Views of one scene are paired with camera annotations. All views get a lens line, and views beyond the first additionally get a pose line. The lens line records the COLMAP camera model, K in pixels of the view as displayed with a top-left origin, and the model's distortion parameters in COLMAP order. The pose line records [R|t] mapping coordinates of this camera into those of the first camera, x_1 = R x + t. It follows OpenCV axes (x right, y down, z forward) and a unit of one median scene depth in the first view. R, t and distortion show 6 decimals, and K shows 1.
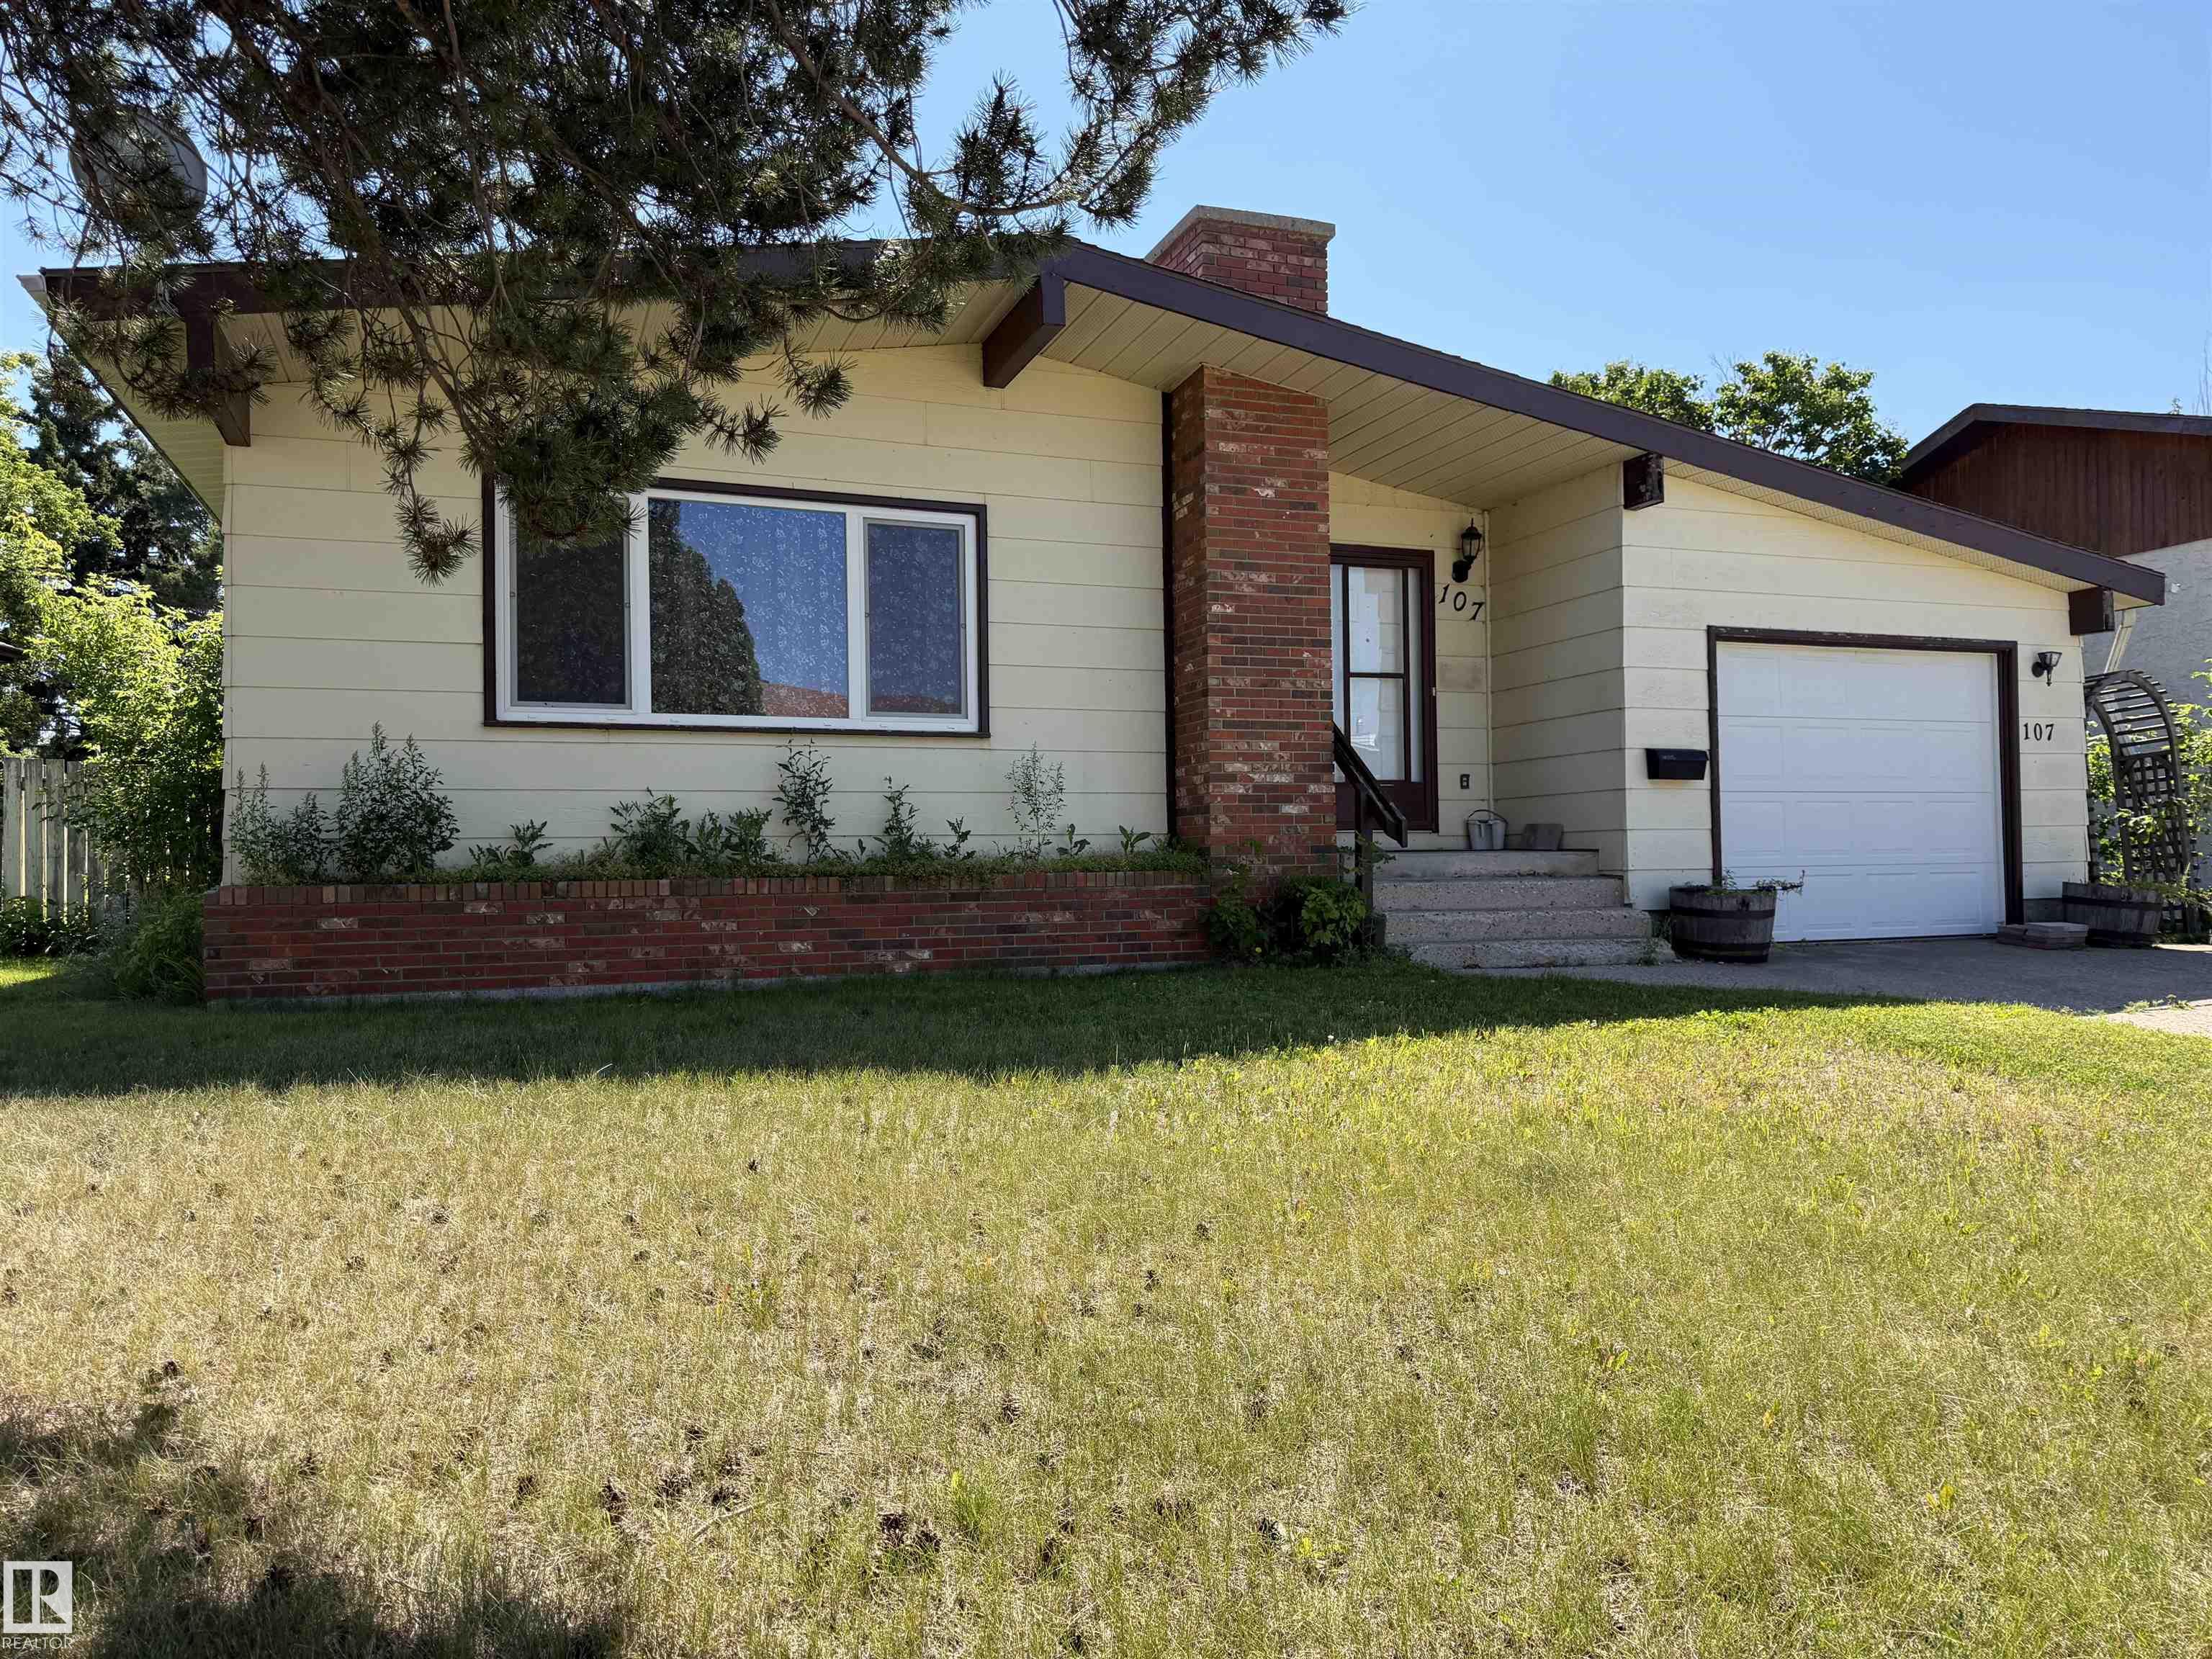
lens RADIAL K [[1554.4, 0, 1100.8], [0, 1554.4, 817.9], [0, 0, 1]] dist [0.130869, -0.200574]
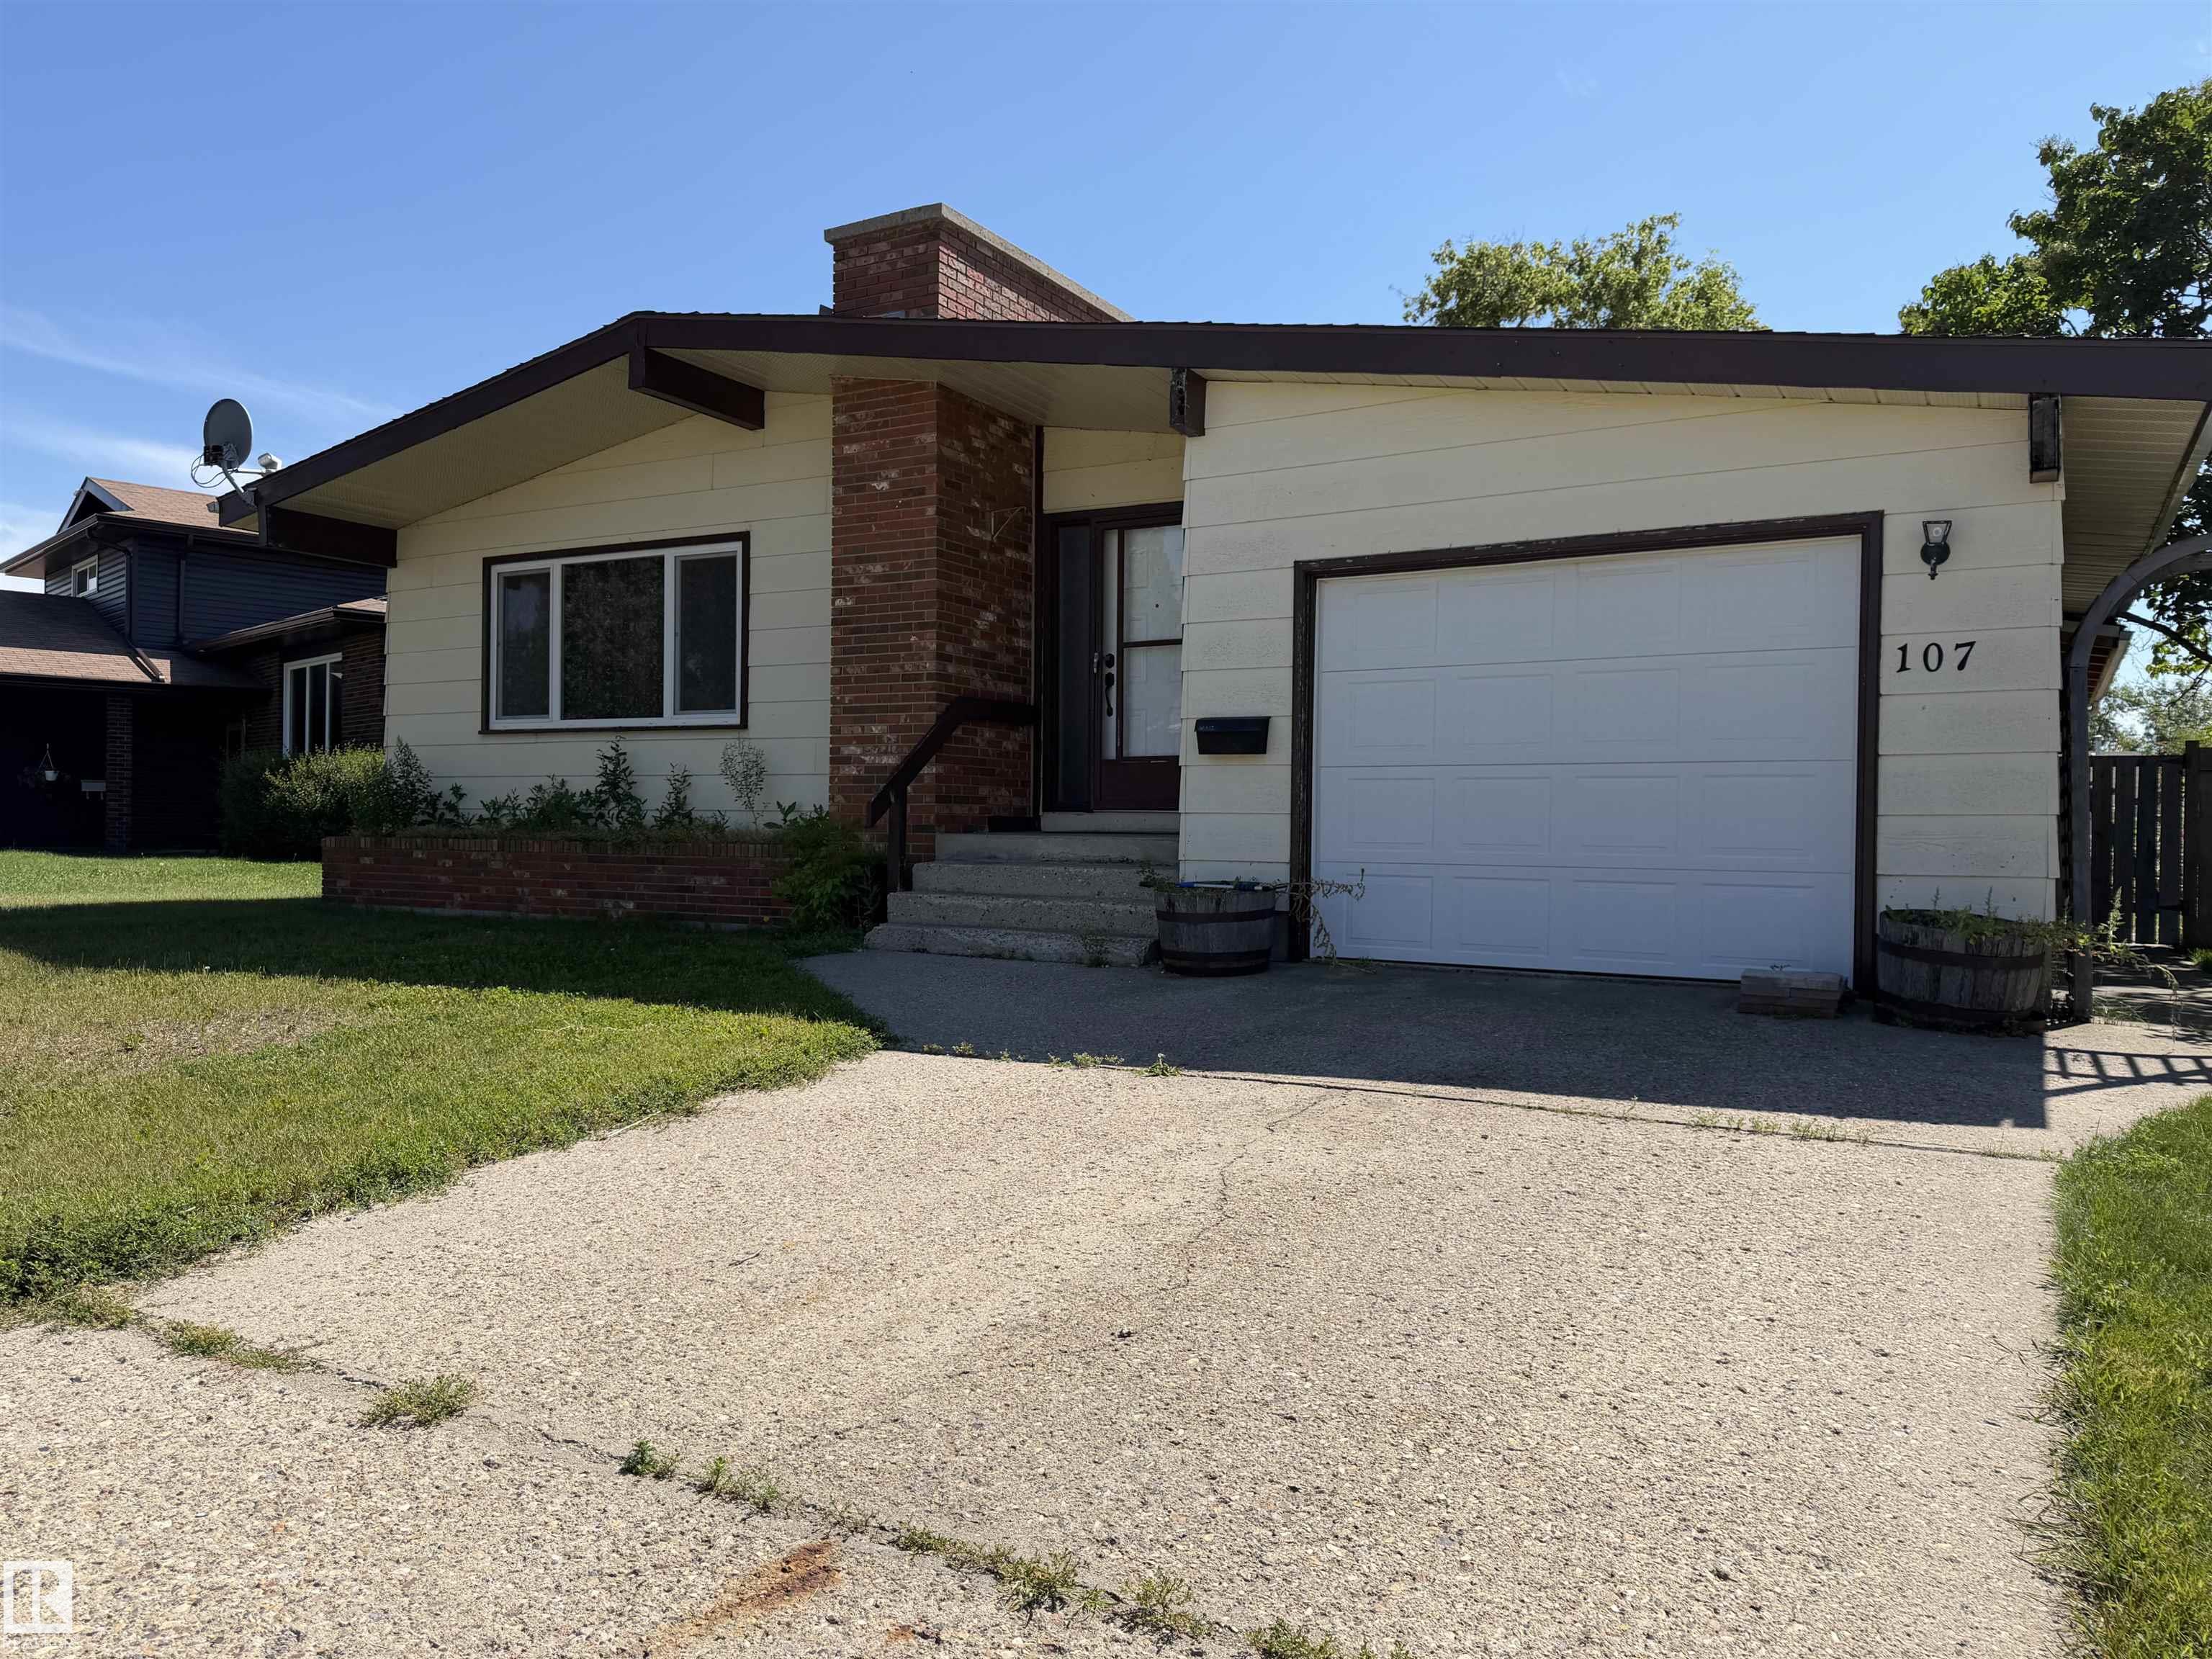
lens RADIAL K [[1563.3, 0, 1106.0], [0, 1563.3, 829.5], [0, 0, 1]] dist [0.105602, -0.131717]
pose [[0.632681, 0.020847, -0.774132, 1.024885], [0.001250, 0.999609, 0.027940, -0.007909], [0.774412, -0.018645, 0.632407, 0.451345]]
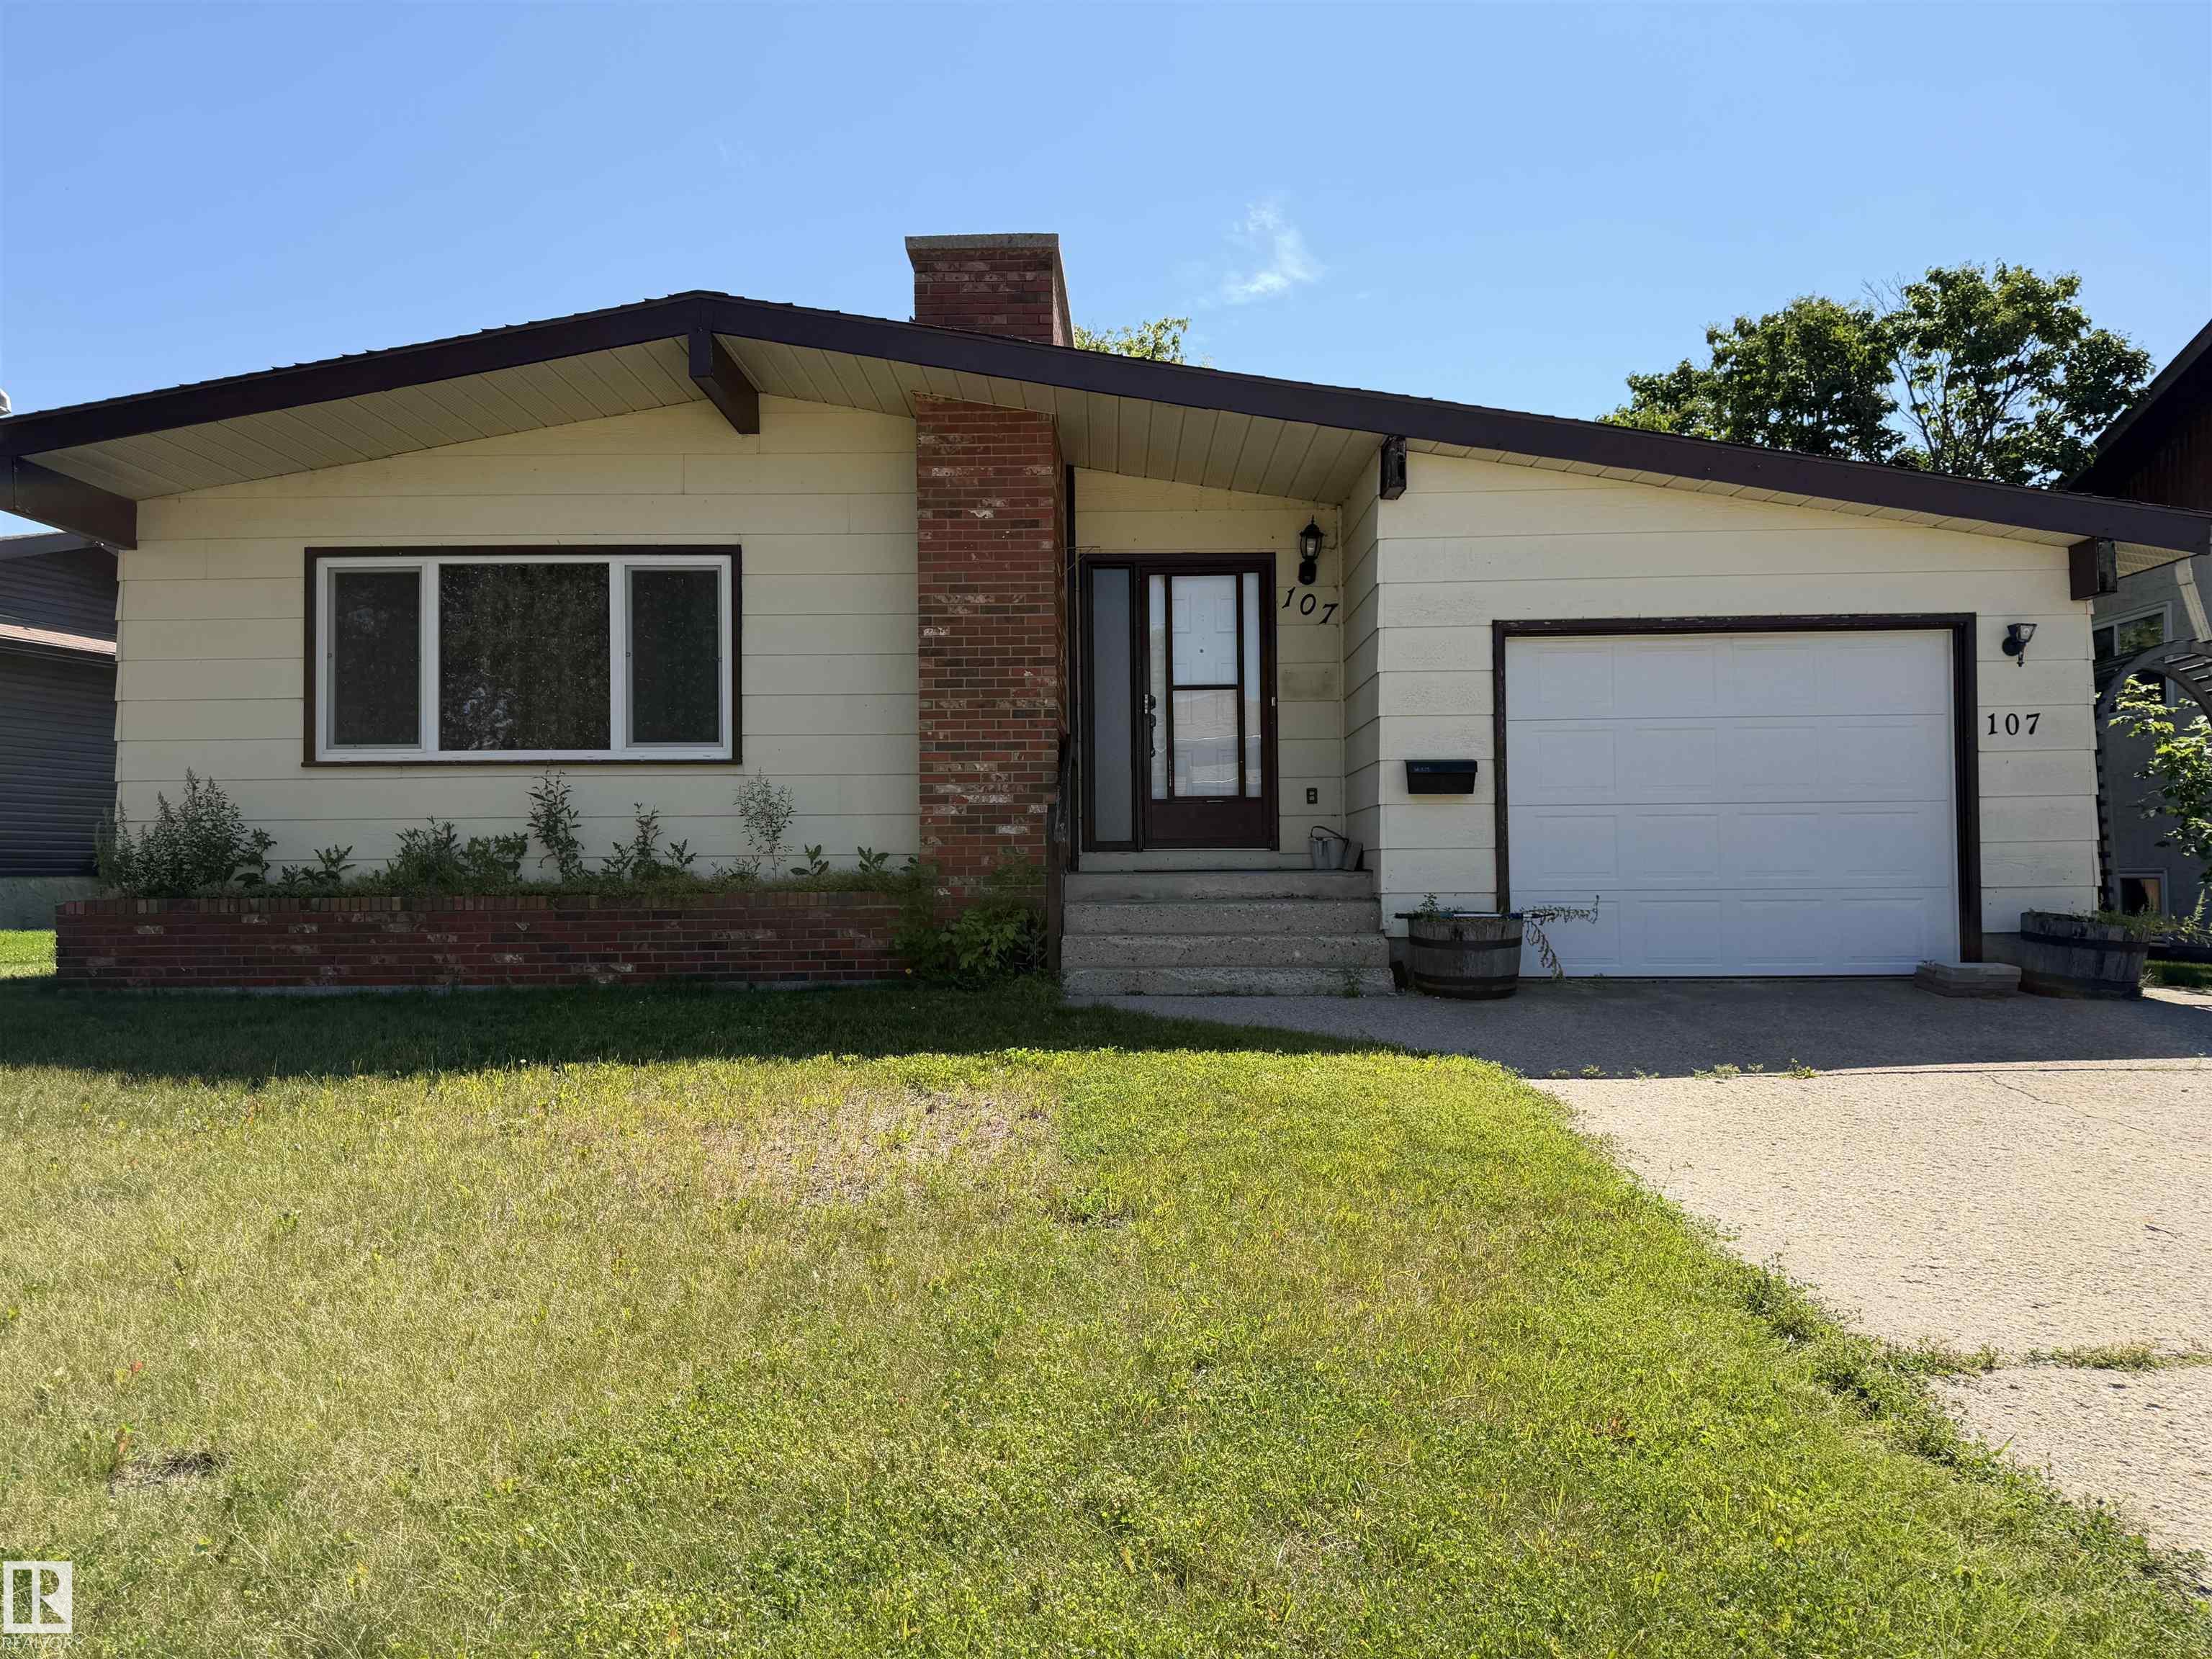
lens RADIAL K [[1563.3, 0, 1106.0], [0, 1563.3, 829.5], [0, 0, 1]] dist [0.105602, -0.131717]
pose [[0.927822, -0.005694, -0.372980, 0.555867], [0.007715, 0.999963, 0.003925, -0.009264], [0.372944, -0.006520, 0.927831, 0.097023]]
